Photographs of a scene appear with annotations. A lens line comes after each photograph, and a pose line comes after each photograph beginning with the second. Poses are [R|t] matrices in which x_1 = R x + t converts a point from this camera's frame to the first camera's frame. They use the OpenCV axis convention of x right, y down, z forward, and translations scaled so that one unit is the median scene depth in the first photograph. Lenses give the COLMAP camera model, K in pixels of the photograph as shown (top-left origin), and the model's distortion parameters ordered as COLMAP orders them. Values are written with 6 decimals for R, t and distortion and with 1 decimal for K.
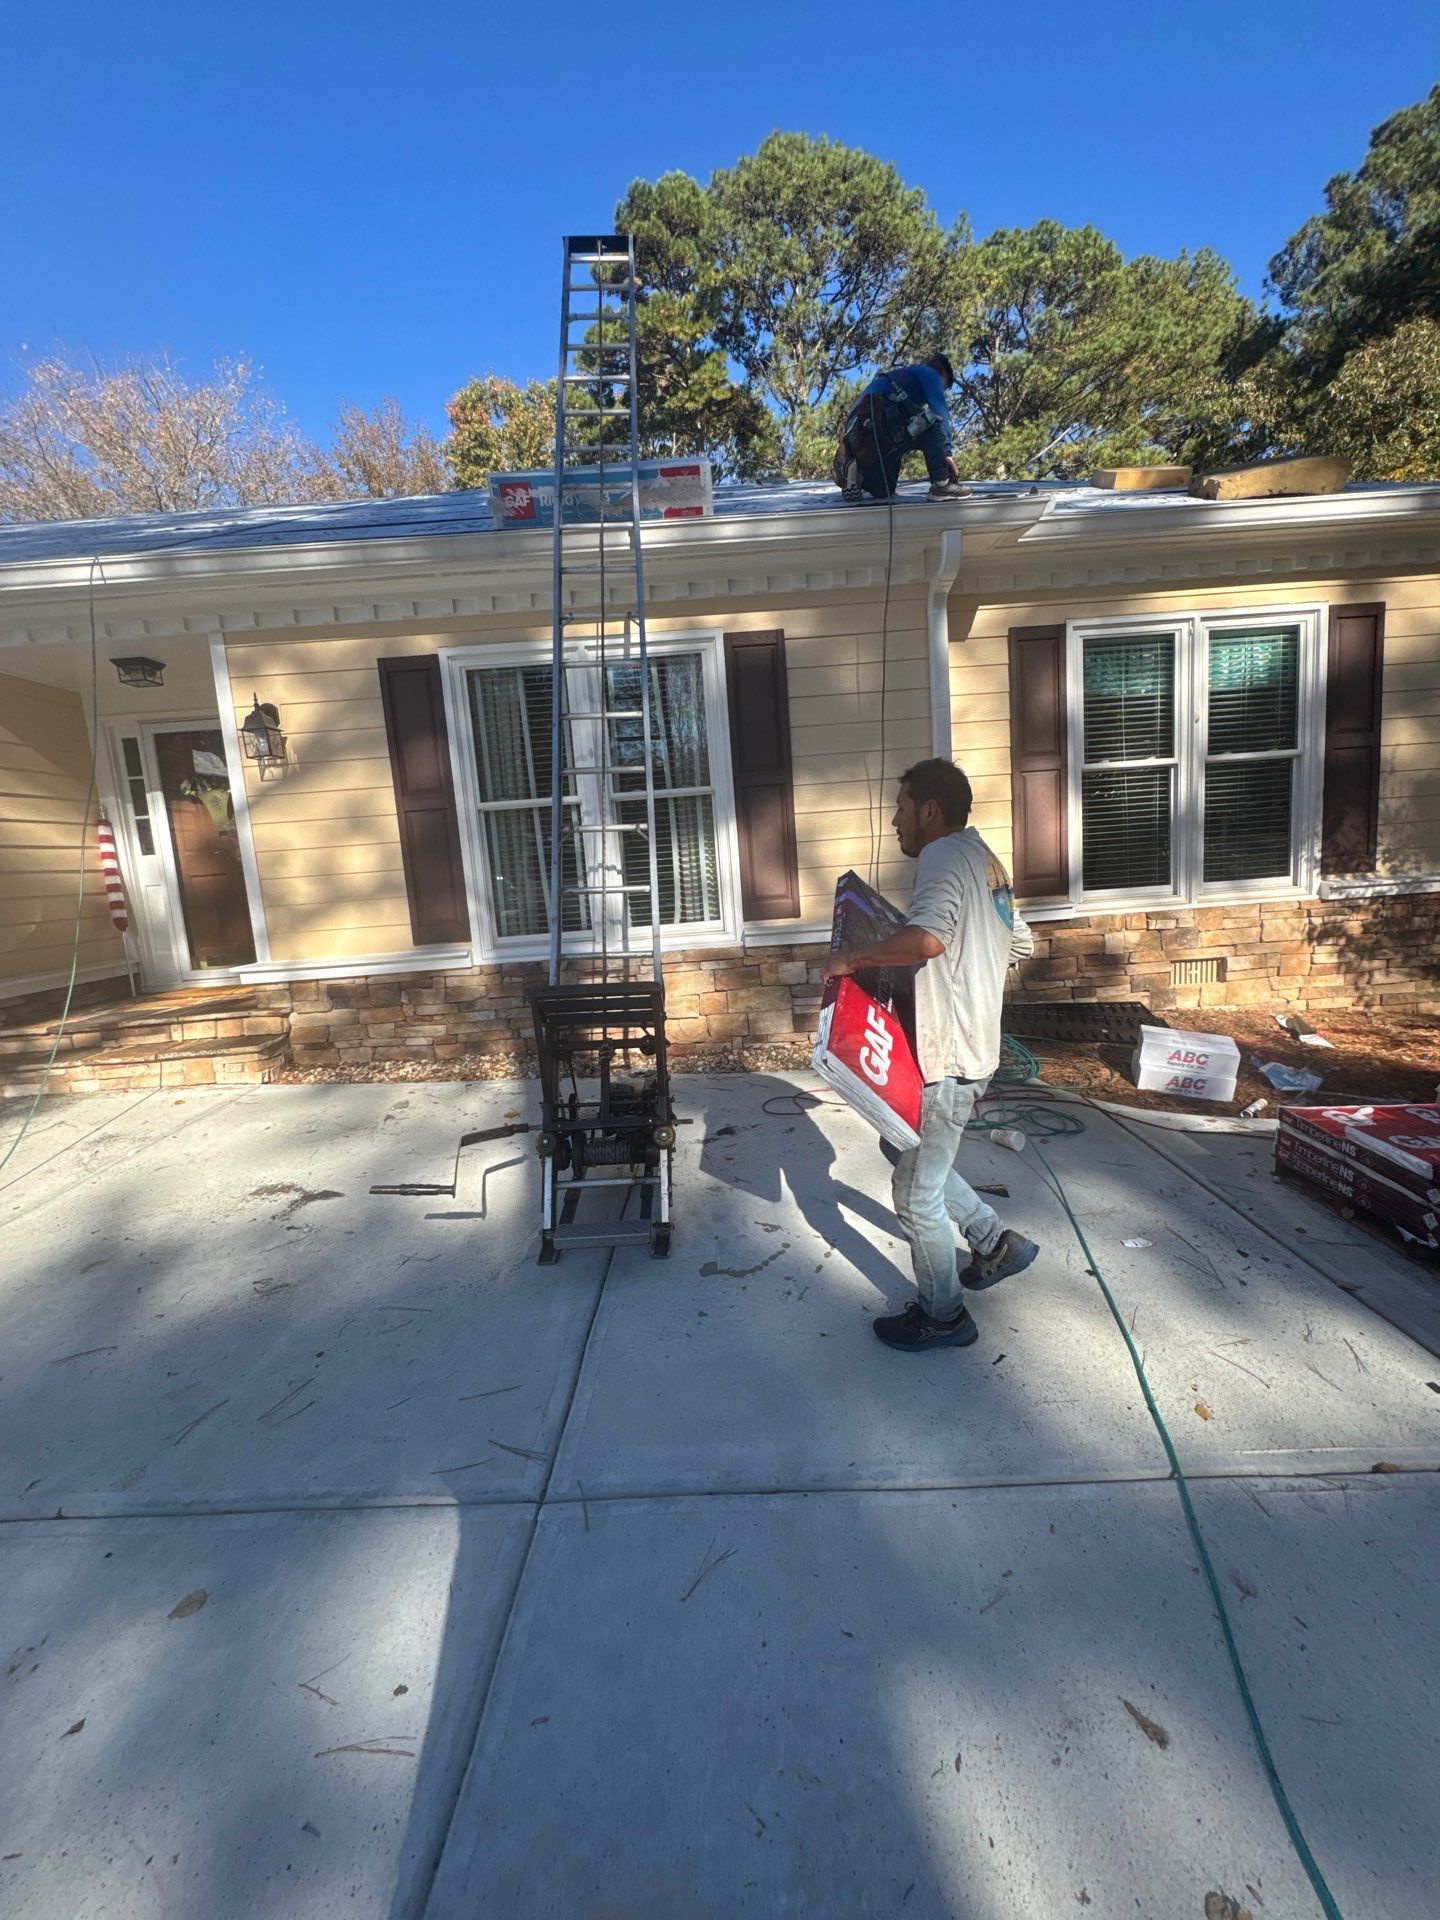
lens RADIAL K [[762.8, 0, 716.3], [0, 762.8, 958.2], [0, 0, 1]] dist [-0.001519, -0.000078]
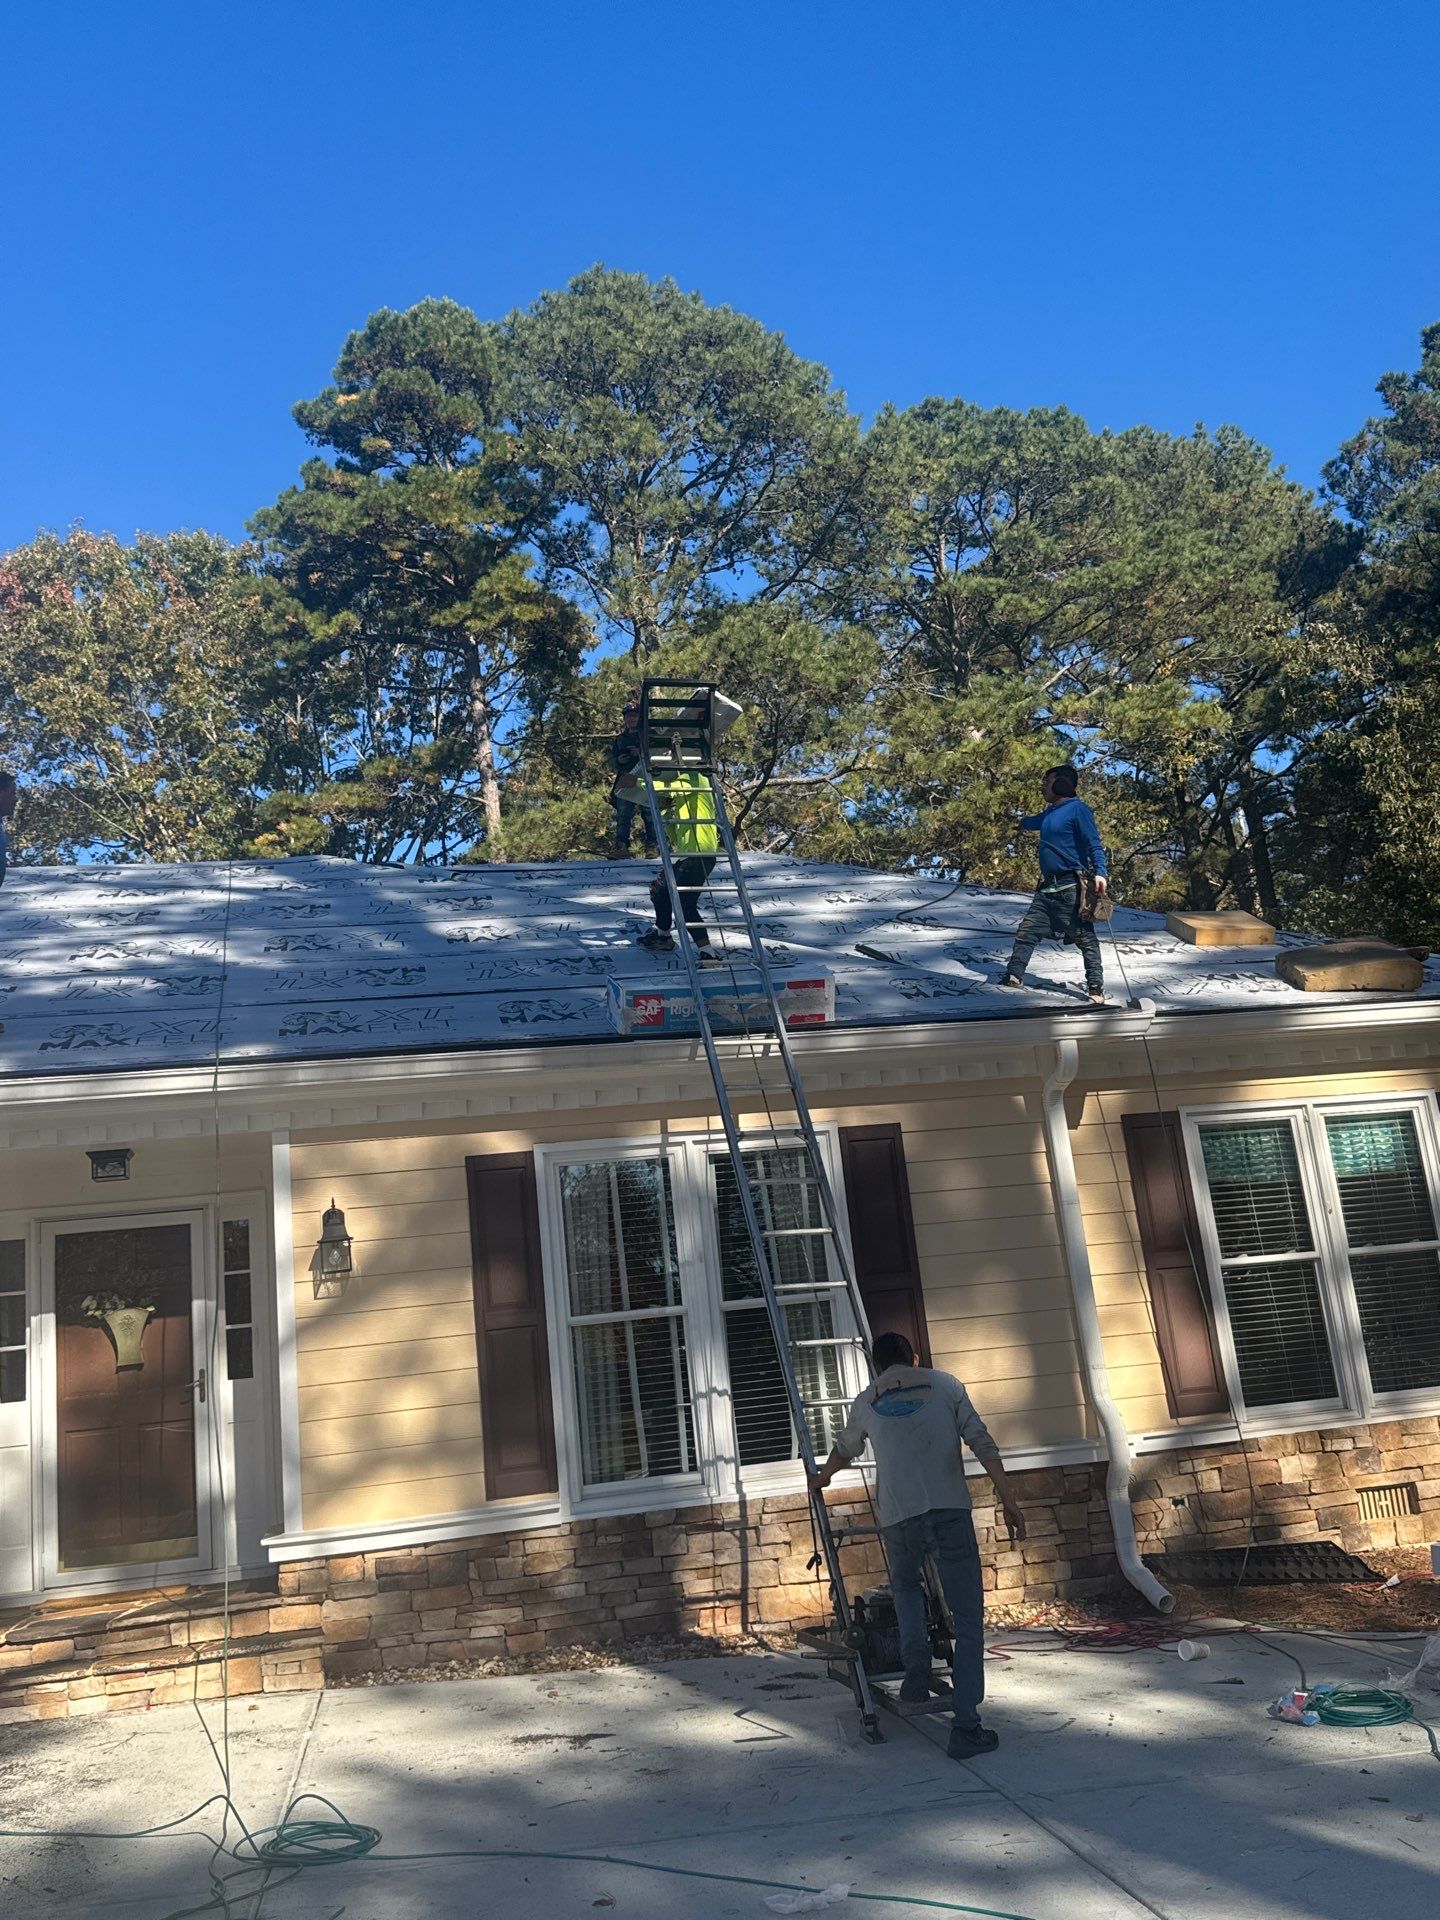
lens RADIAL K [[1742.2, 0, 704.0], [0, 1742.2, 954.9], [0, 0, 1]] dist [0.162633, -0.362387]
pose [[0.982231, 0.015395, 0.187041, -0.487164], [0.054582, 0.930116, -0.363187, 0.126467], [-0.179561, 0.366943, 0.912749, -0.876349]]
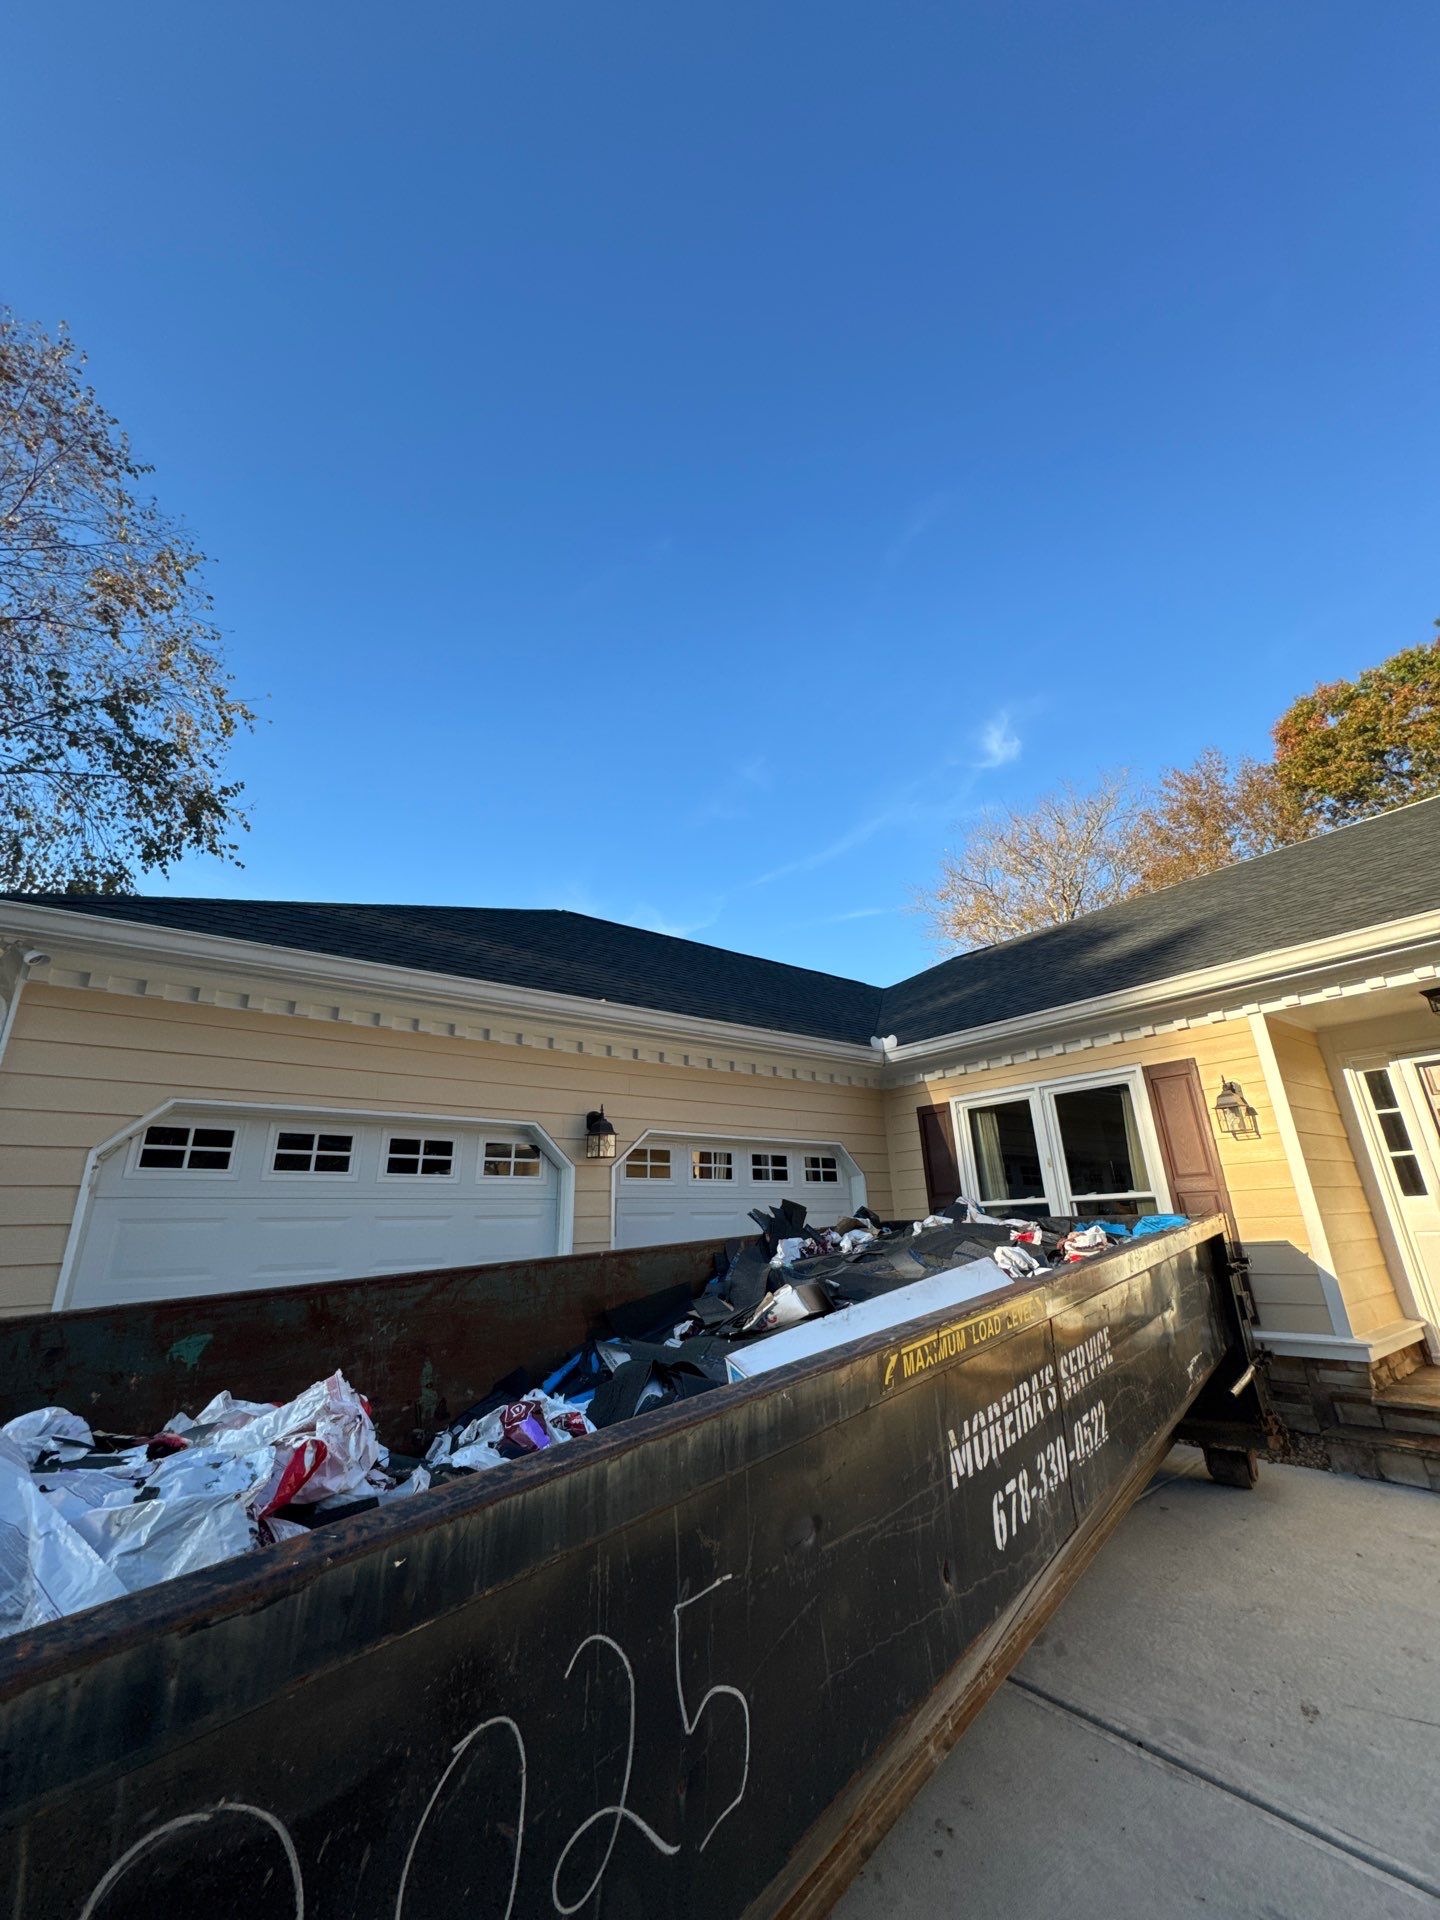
lens RADIAL K [[762.8, 0, 716.3], [0, 762.8, 958.2], [0, 0, 1]] dist [-0.001519, -0.000078]
pose [[0.607363, -0.224600, -0.762014, -0.561464], [-0.105582, 0.927872, -0.357640, 0.015505], [0.787377, 0.297672, 0.539841, -0.255291]]
